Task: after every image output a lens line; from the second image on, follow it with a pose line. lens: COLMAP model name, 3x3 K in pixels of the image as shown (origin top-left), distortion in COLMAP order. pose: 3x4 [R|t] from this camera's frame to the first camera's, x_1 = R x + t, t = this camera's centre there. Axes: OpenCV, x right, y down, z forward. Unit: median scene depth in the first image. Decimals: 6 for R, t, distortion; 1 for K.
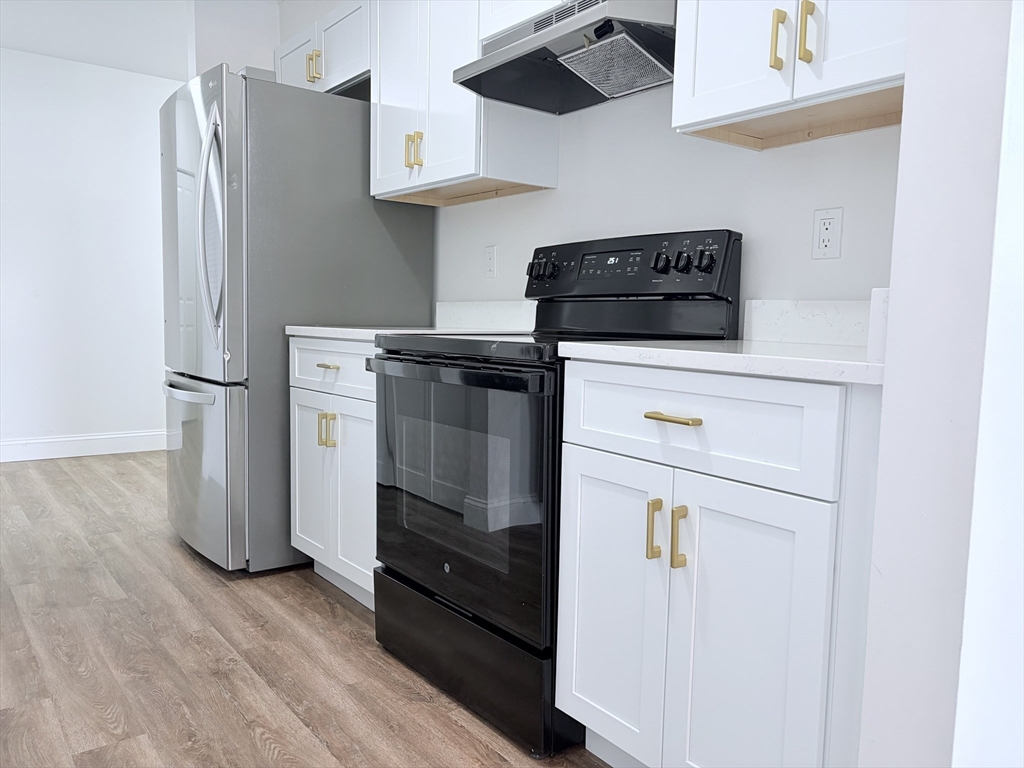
lens RADIAL K [[775.7, 0, 512.0], [0, 775.7, 384.0], [0, 0, 1]] dist [0.064220, -0.064708]
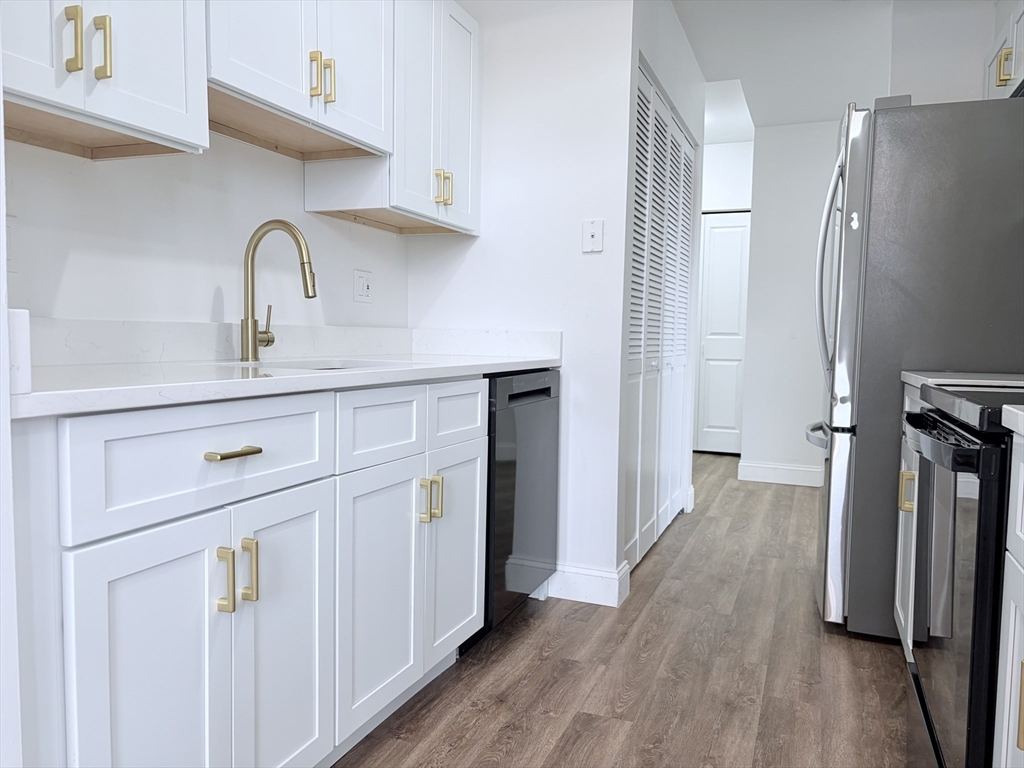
lens RADIAL K [[778.3, 0, 507.0], [0, 778.3, 384.8], [0, 0, 1]] dist [0.040597, -0.006701]
pose [[0.507236, 0.042142, -0.860776, 0.321000], [-0.083153, 0.996537, -0.000211, -0.024934], [0.857786, 0.071683, 0.508983, 0.176420]]
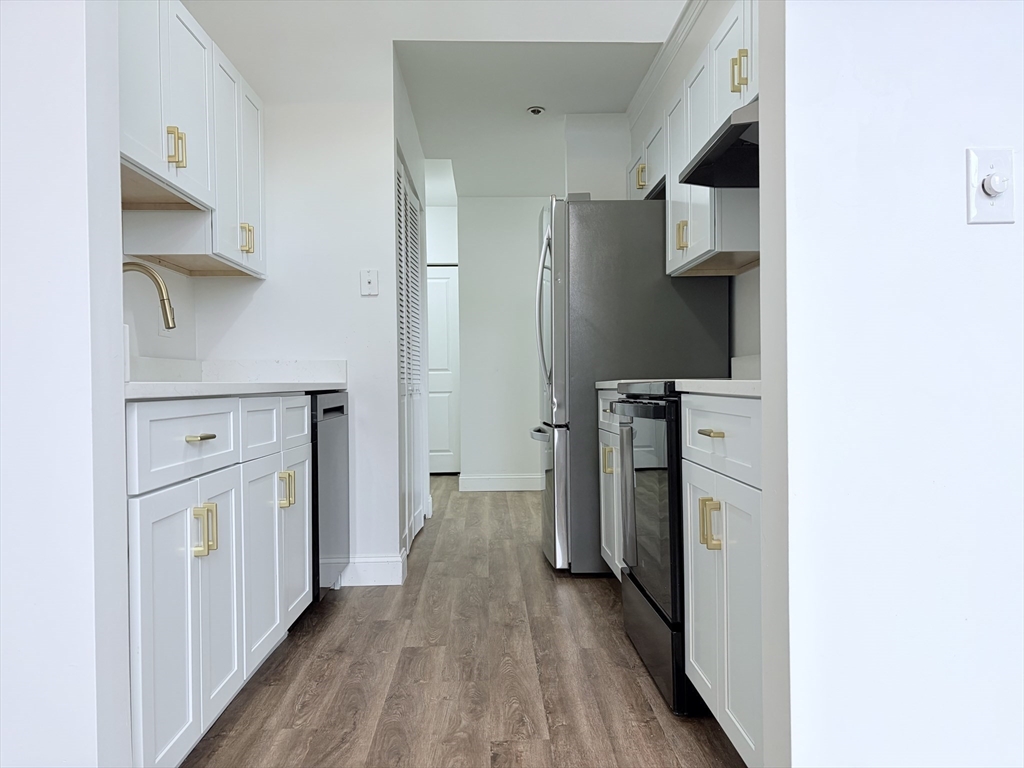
lens RADIAL K [[775.7, 0, 512.0], [0, 775.7, 384.0], [0, 0, 1]] dist [0.064220, -0.064708]
pose [[0.811306, -0.031289, -0.583784, 0.425207], [-0.021264, 0.996327, -0.082950, 0.047448], [0.584236, 0.079711, 0.807660, -0.148973]]
